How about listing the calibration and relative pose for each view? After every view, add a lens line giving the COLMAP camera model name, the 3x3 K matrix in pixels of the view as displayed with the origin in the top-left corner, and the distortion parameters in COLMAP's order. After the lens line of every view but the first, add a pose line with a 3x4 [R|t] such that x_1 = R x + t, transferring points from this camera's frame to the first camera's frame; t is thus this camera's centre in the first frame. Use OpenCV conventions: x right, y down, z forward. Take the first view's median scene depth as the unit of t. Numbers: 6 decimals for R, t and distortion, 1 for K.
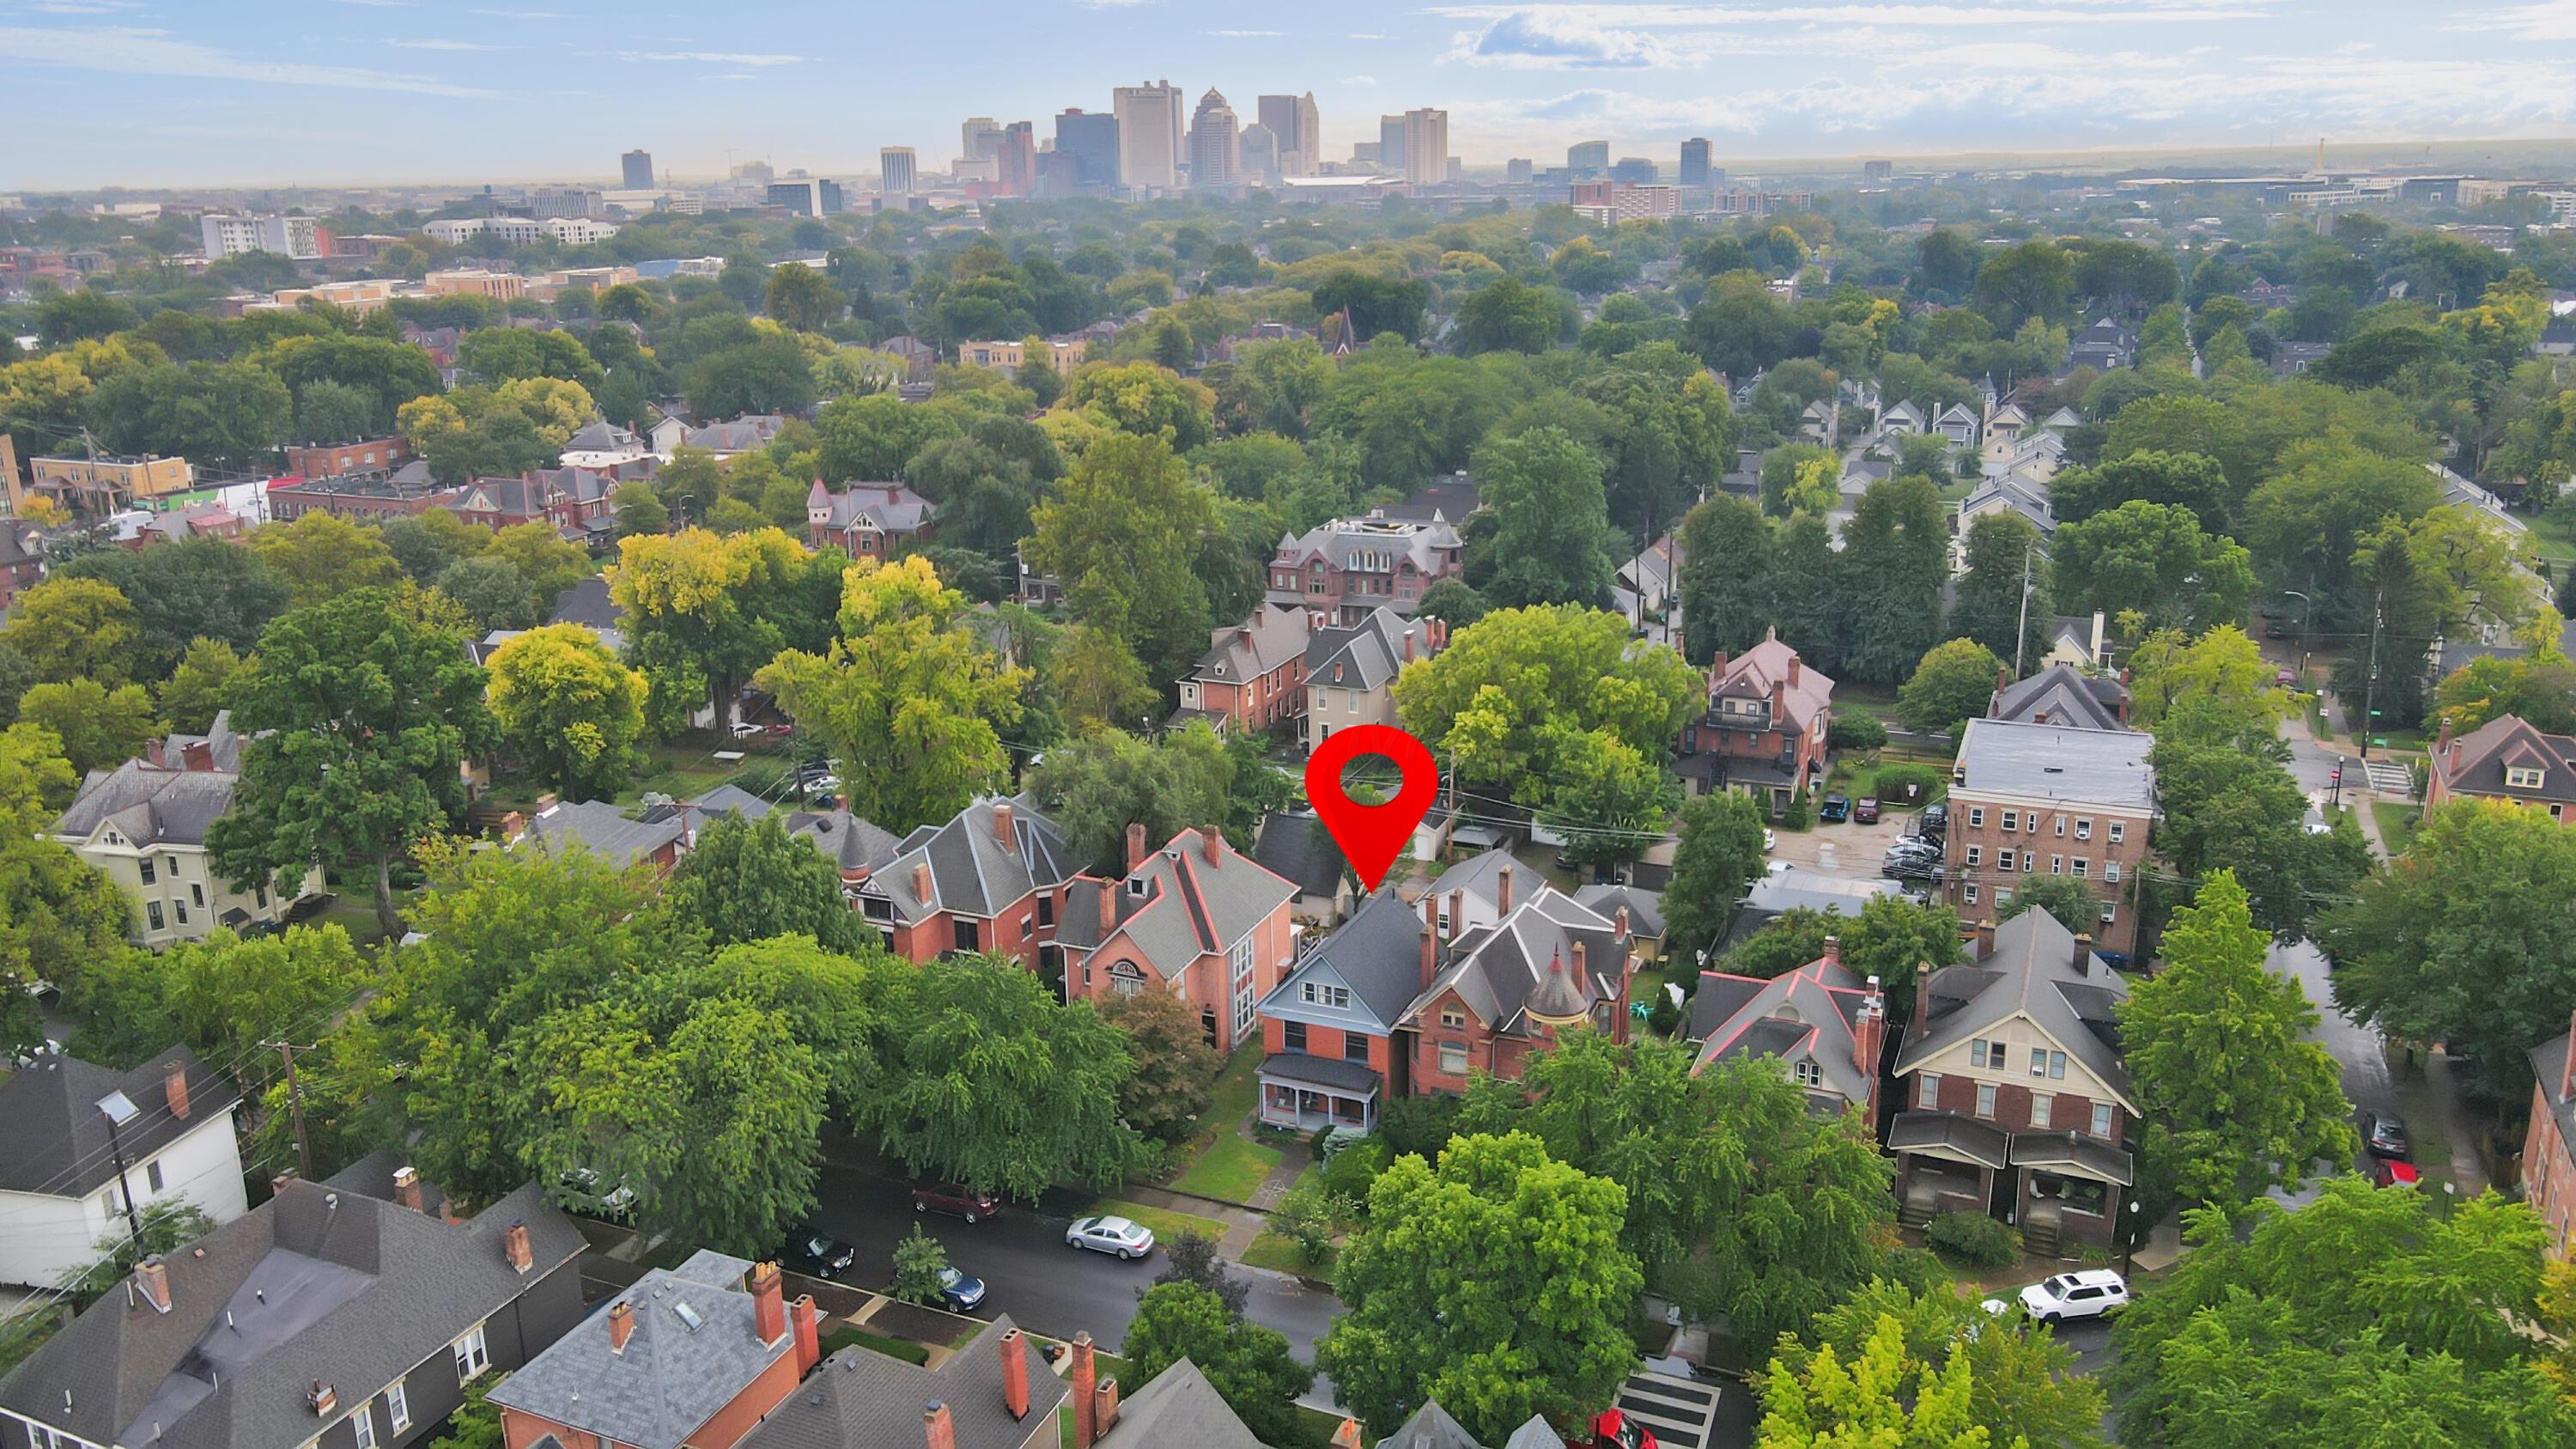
lens RADIAL K [[1903.9, 0, 1270.7], [0, 1903.9, 732.3], [0, 0, 1]] dist [0.014464, 0.001334]
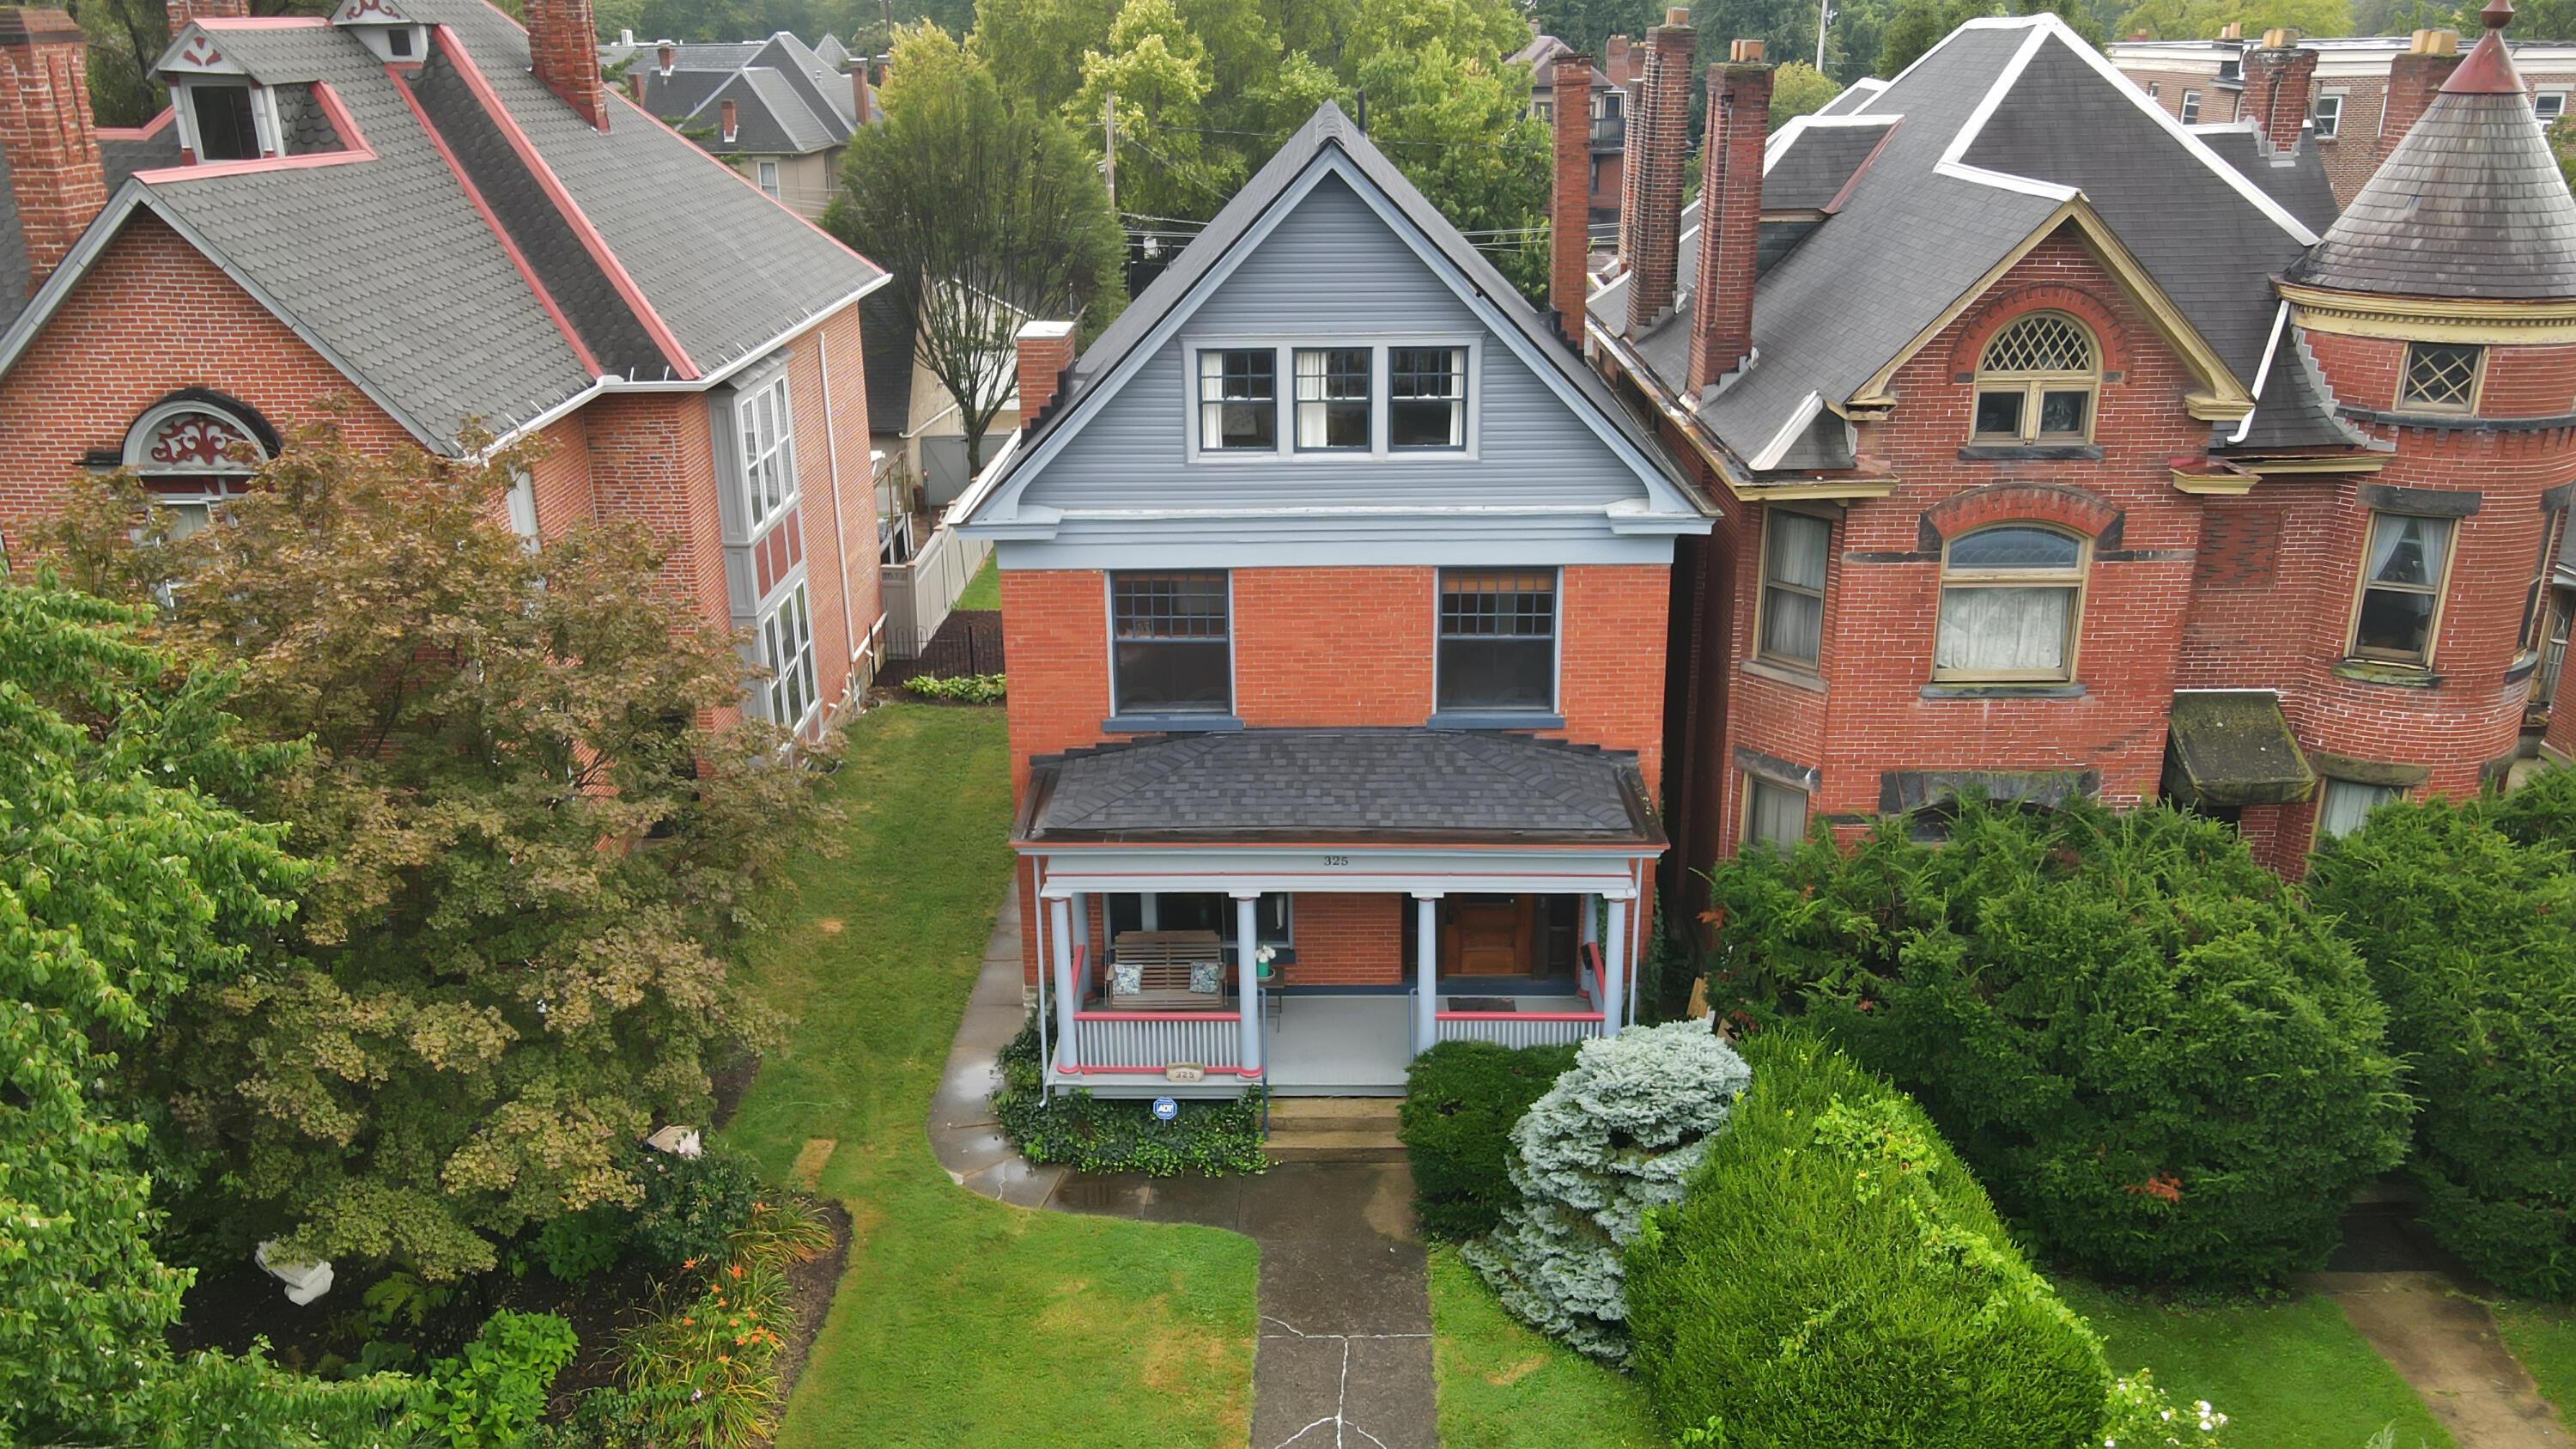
lens RADIAL K [[1903.9, 0, 1283.6], [0, 1903.9, 715.9], [0, 0, 1]] dist [0.014464, 0.001334]
pose [[0.920872, -0.124852, 0.369332, -0.052804], [0.104374, 0.991706, 0.075005, 0.154891], [-0.375633, -0.030521, 0.926266, 0.818266]]
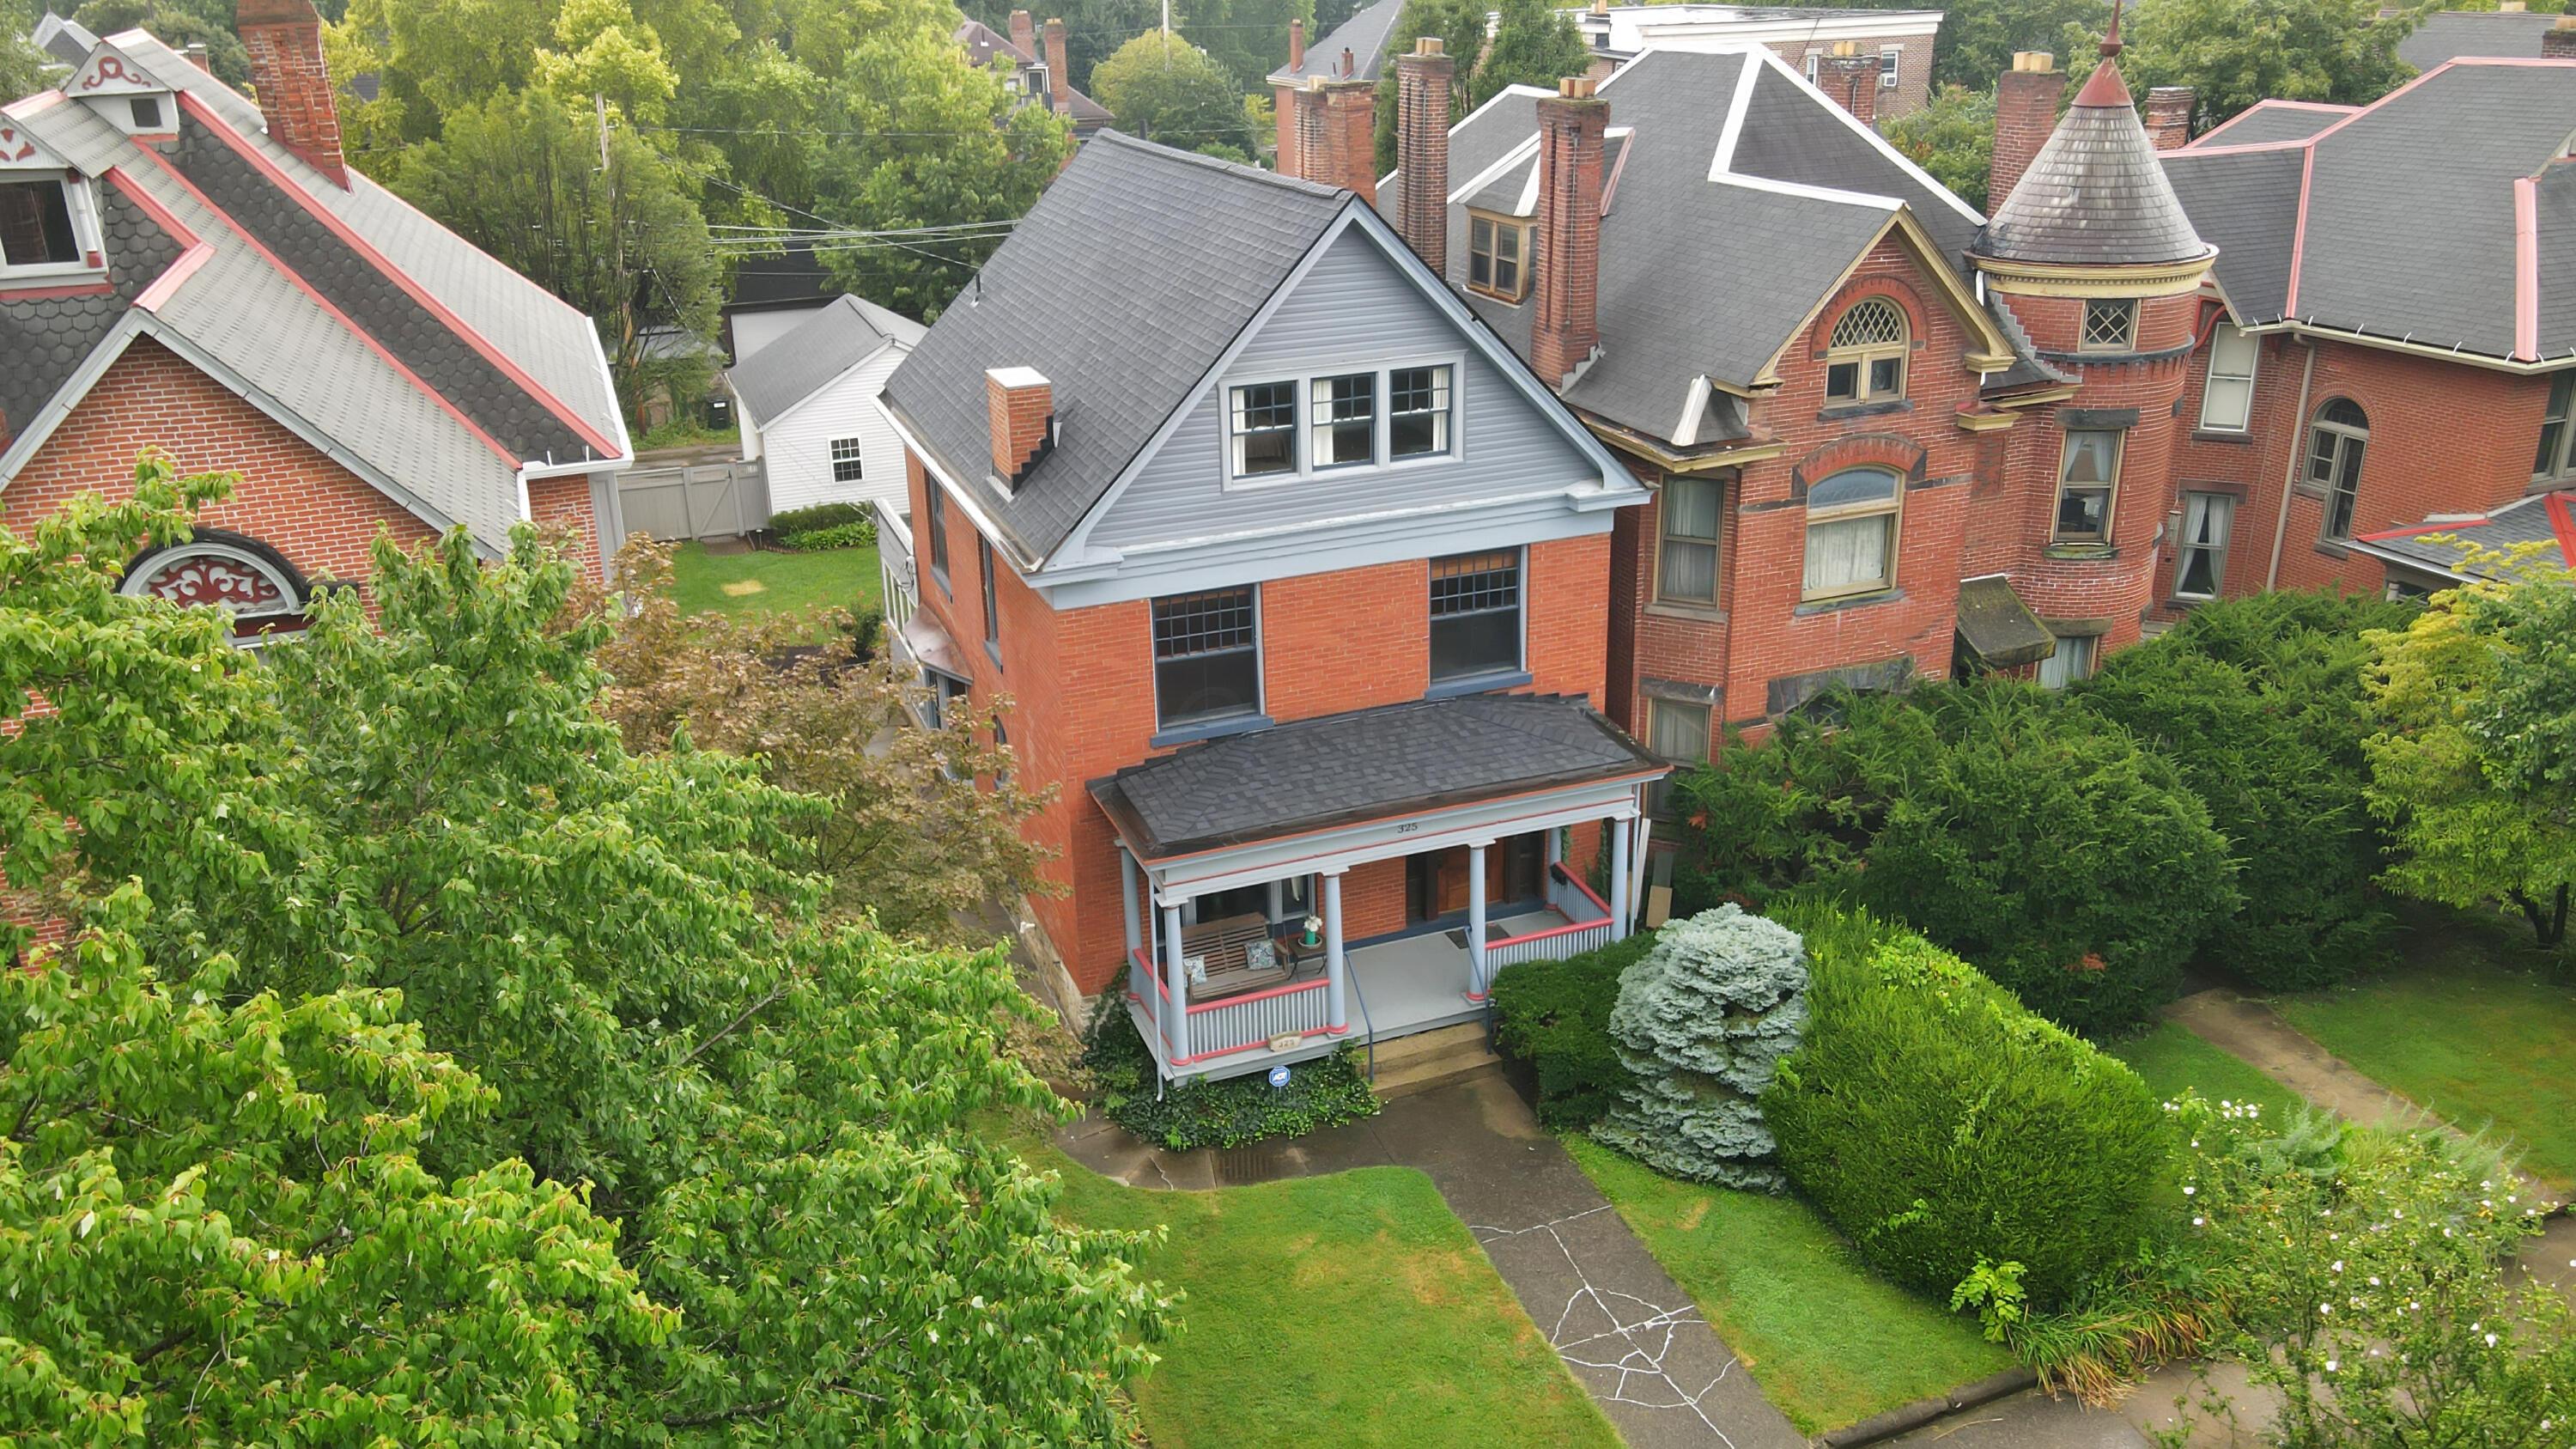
lens RADIAL K [[1903.9, 0, 1293.7], [0, 1903.9, 710.8], [0, 0, 1]] dist [0.014464, 0.001334]
pose [[0.707158, -0.258559, 0.658084, -0.128432], [0.209794, 0.965554, 0.153924, 0.135097], [-0.675214, 0.029214, 0.737043, 0.842358]]
